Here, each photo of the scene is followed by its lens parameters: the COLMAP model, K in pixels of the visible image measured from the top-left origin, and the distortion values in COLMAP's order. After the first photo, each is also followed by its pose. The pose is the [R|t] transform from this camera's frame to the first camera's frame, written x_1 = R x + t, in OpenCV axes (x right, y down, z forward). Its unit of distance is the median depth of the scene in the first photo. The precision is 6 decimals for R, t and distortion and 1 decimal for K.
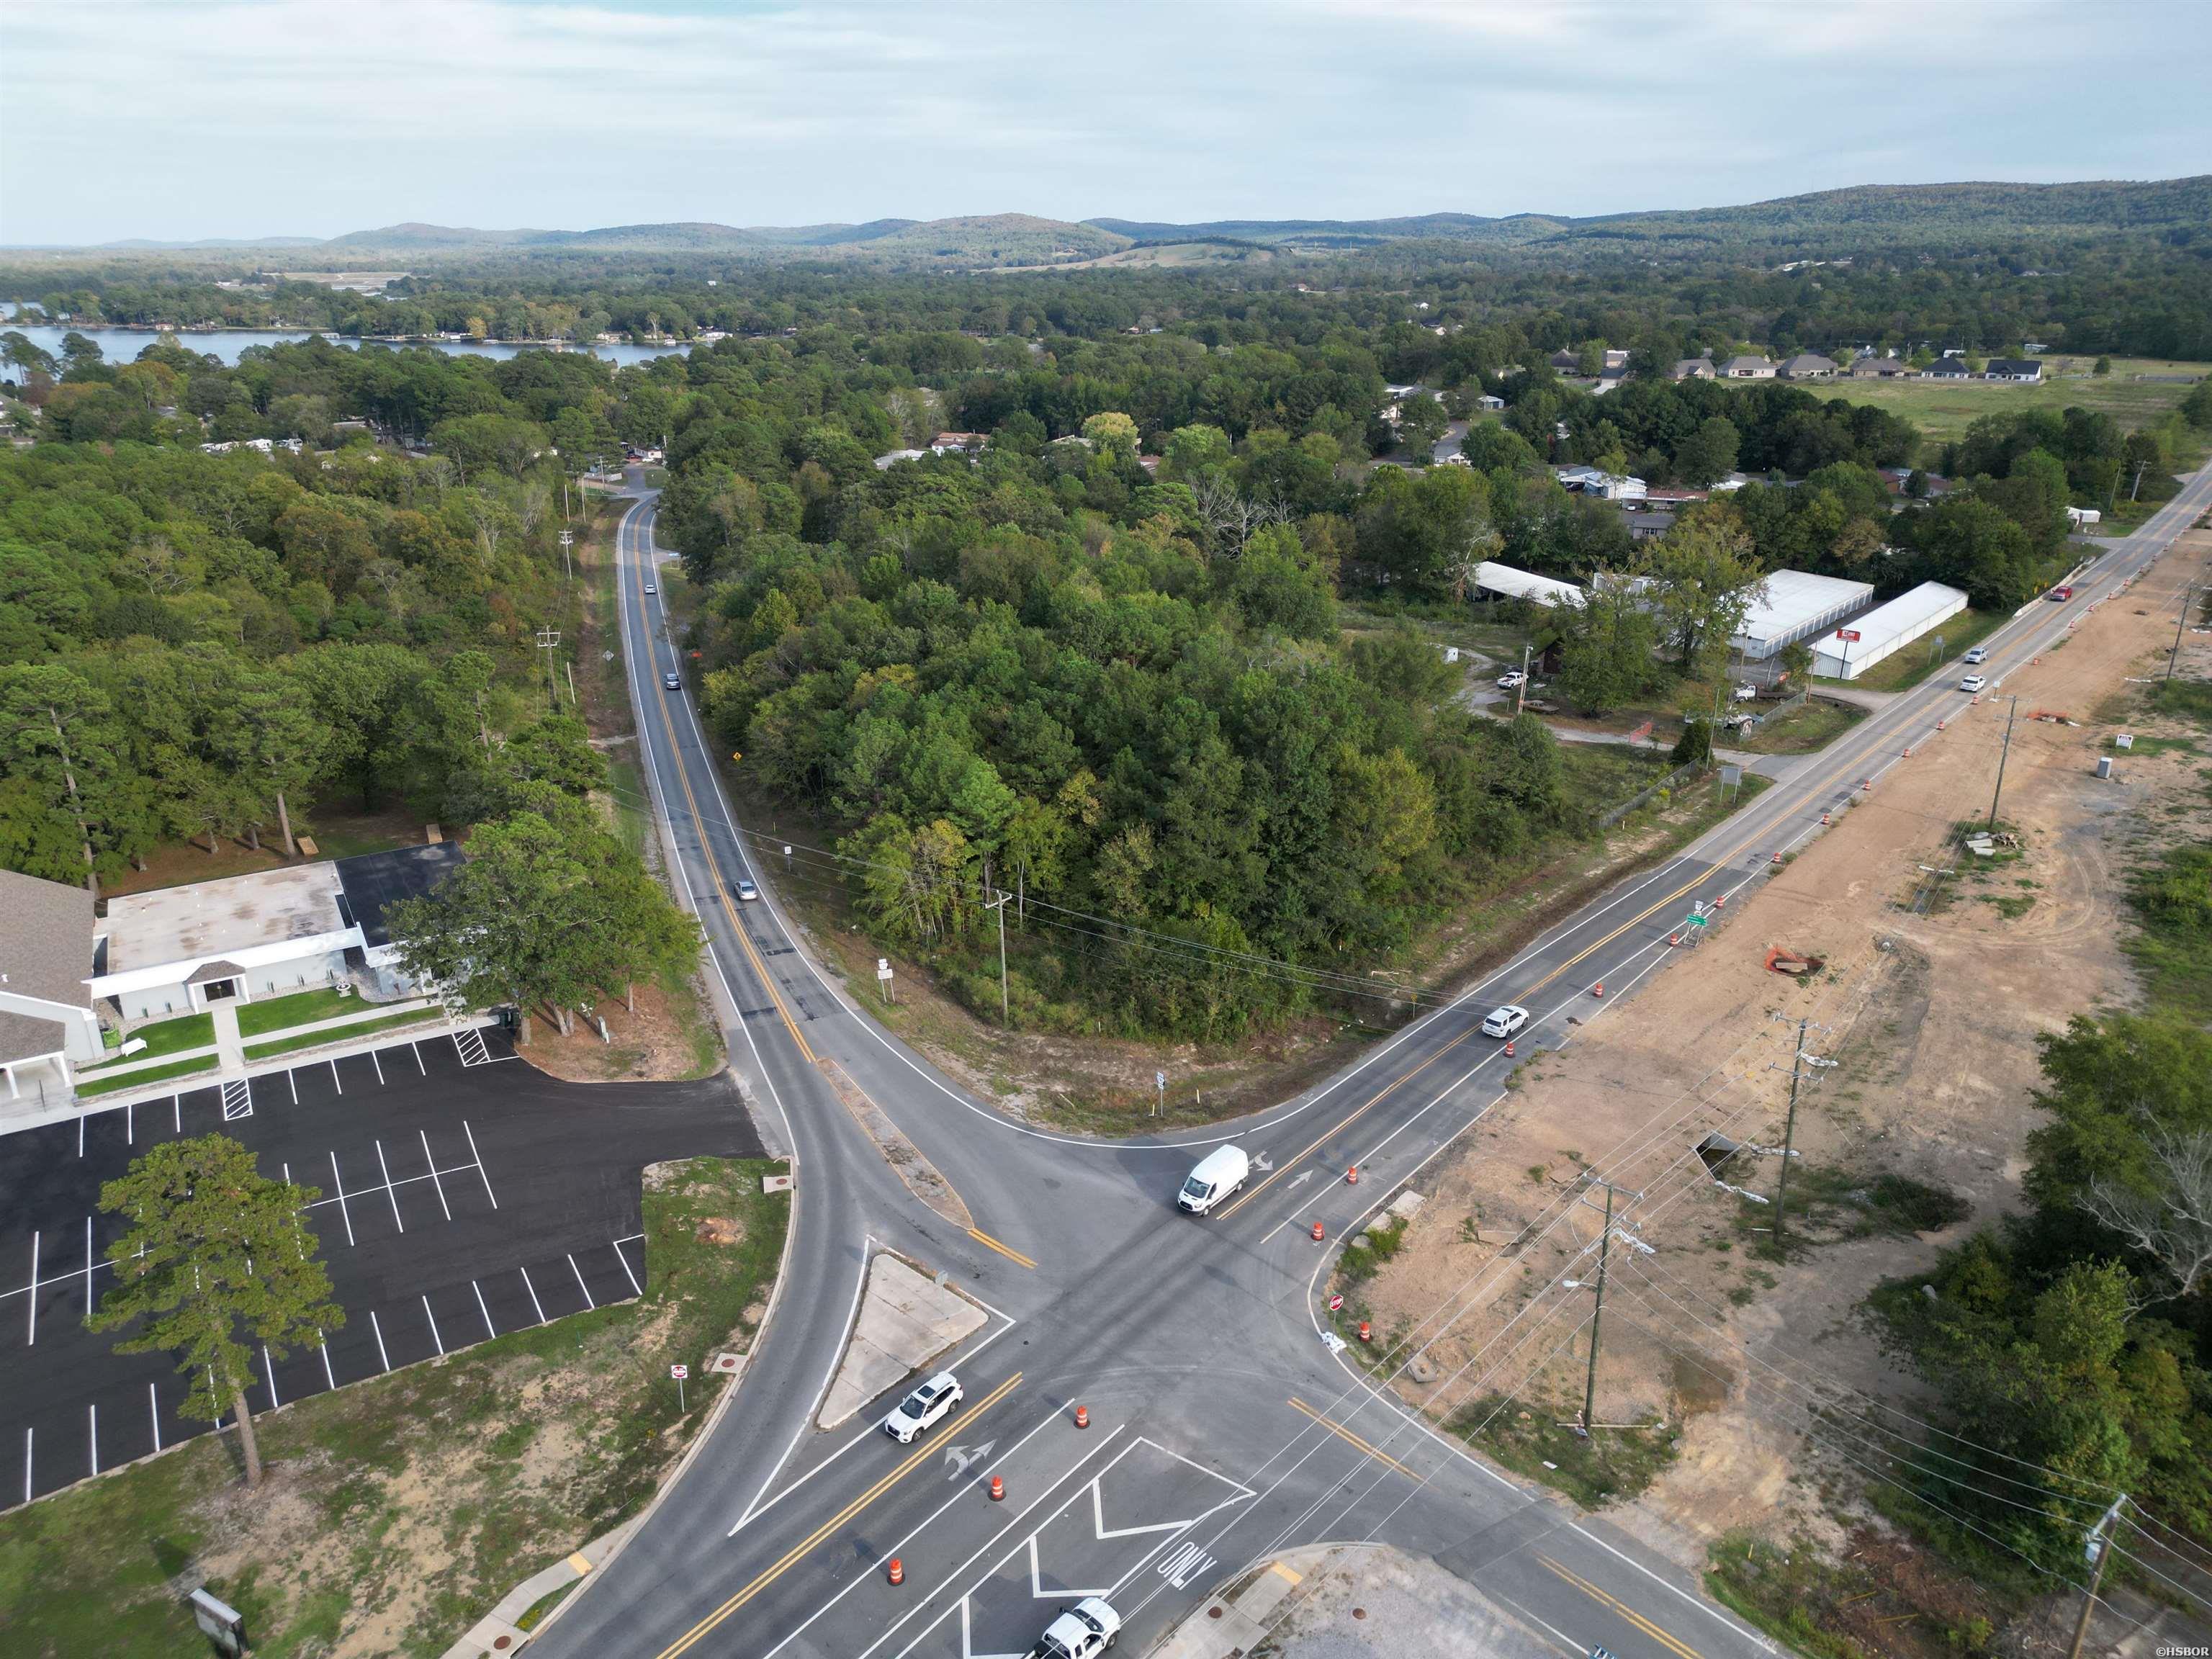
lens RADIAL K [[1548.4, 0, 1106.0], [0, 1548.4, 816.4], [0, 0, 1]] dist [0.062642, -0.054308]
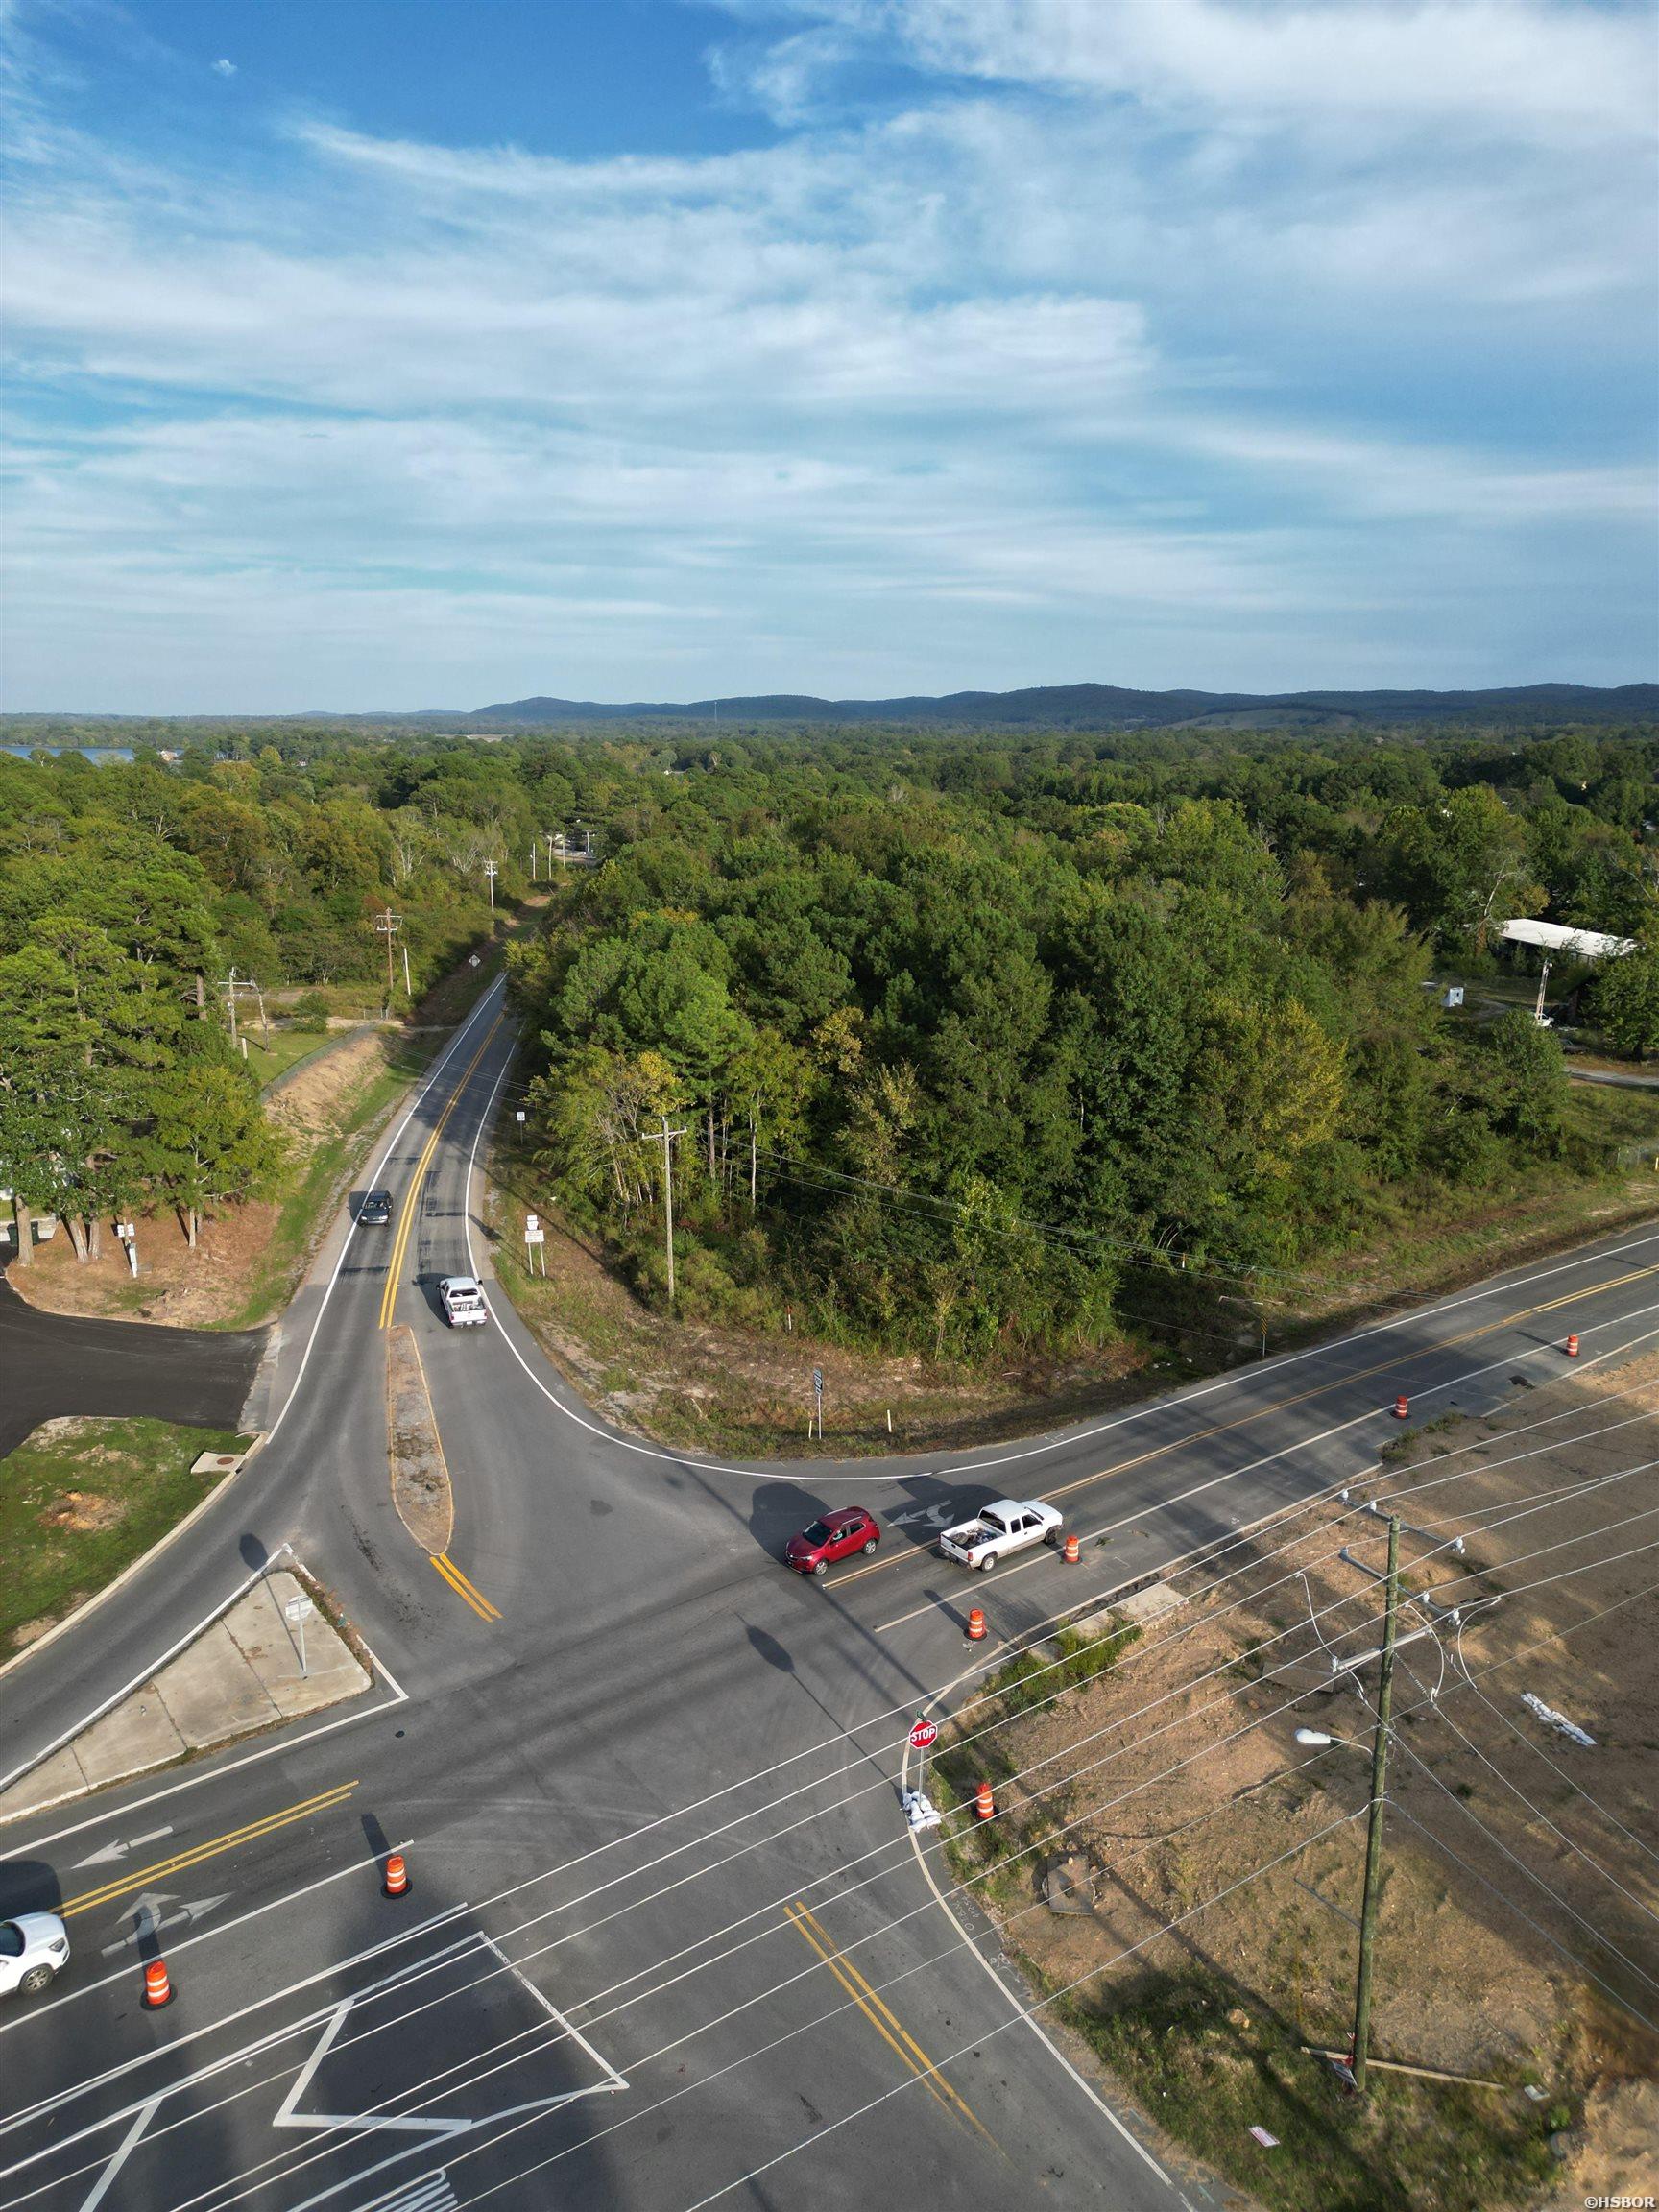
lens RADIAL K [[1548.4, 0, 826.7], [0, 1548.4, 1123.9], [0, 0, 1]] dist [0.062642, -0.054308]
pose [[0.975954, 0.059802, -0.209613, 0.140612], [-0.079854, 0.992867, -0.088538, 0.098685], [0.202823, 0.103147, 0.973768, 0.288134]]
